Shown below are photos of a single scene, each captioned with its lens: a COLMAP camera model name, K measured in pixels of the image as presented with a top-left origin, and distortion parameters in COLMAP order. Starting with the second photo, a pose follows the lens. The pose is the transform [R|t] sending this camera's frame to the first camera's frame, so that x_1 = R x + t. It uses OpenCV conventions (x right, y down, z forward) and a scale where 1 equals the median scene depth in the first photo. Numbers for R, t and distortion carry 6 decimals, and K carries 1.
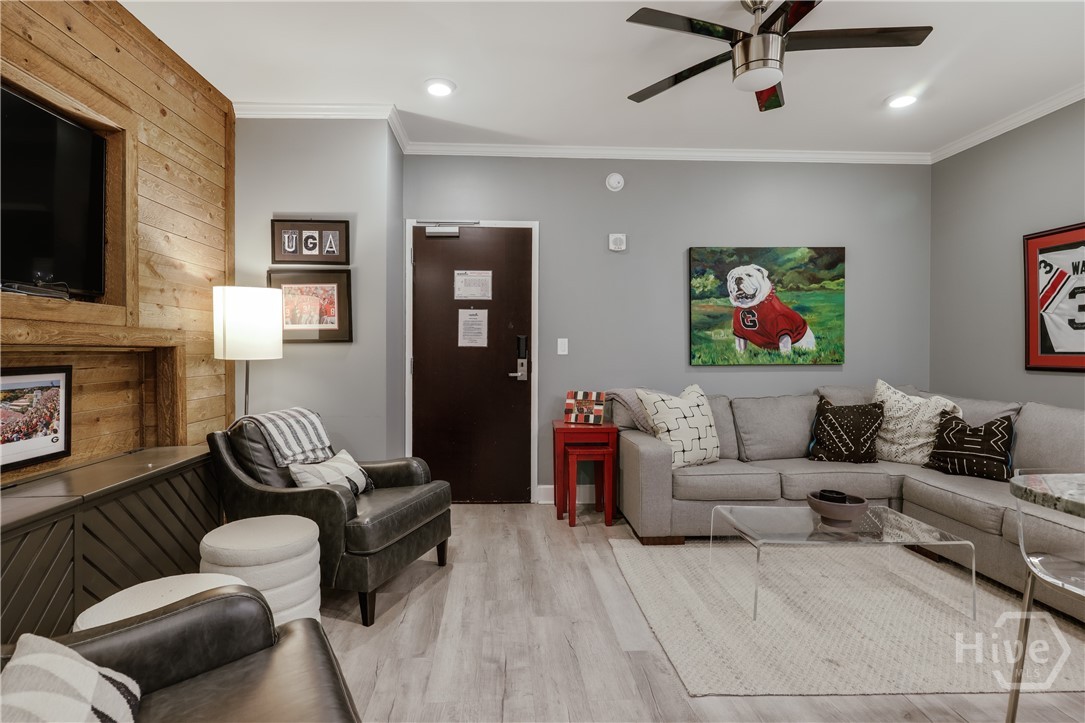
lens RADIAL K [[557.7, 0, 536.0], [0, 557.7, 357.5], [0, 0, 1]] dist [0.001237, -0.000056]
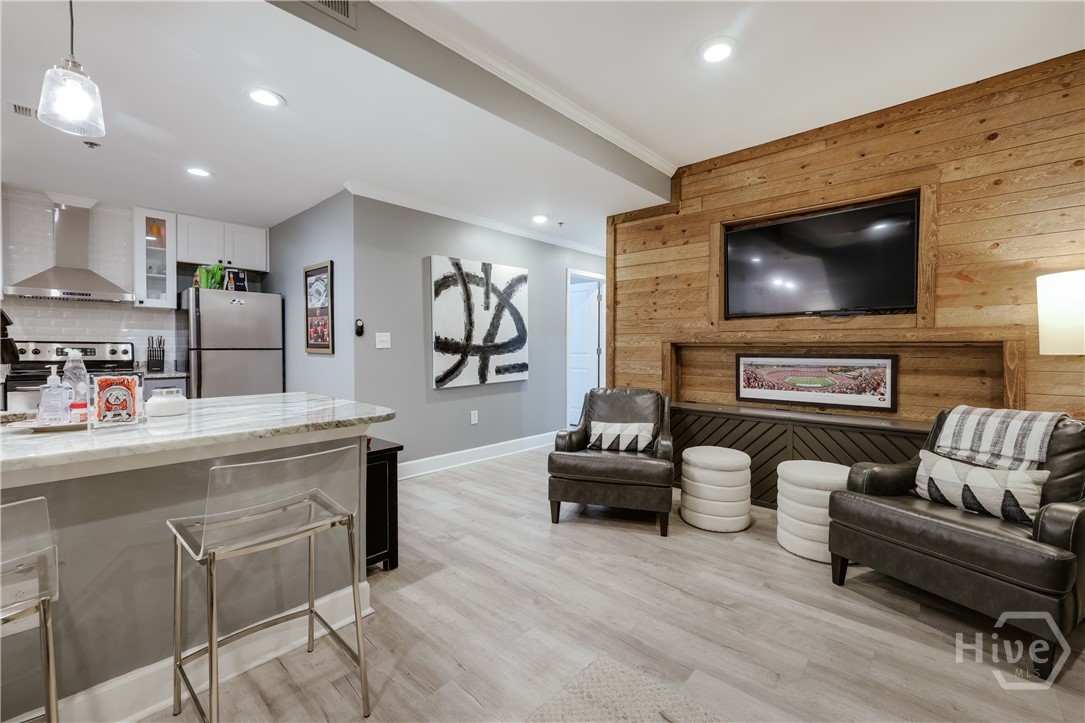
lens RADIAL K [[460.2, 0, 530.7], [0, 460.2, 359.4], [0, 0, 1]] dist [0.007796, 0.000384]
pose [[-0.732693, 0.017718, -0.680328, 0.466939], [-0.008845, 0.999329, 0.035551, -0.005728], [0.680501, 0.032066, -0.732045, 0.730413]]
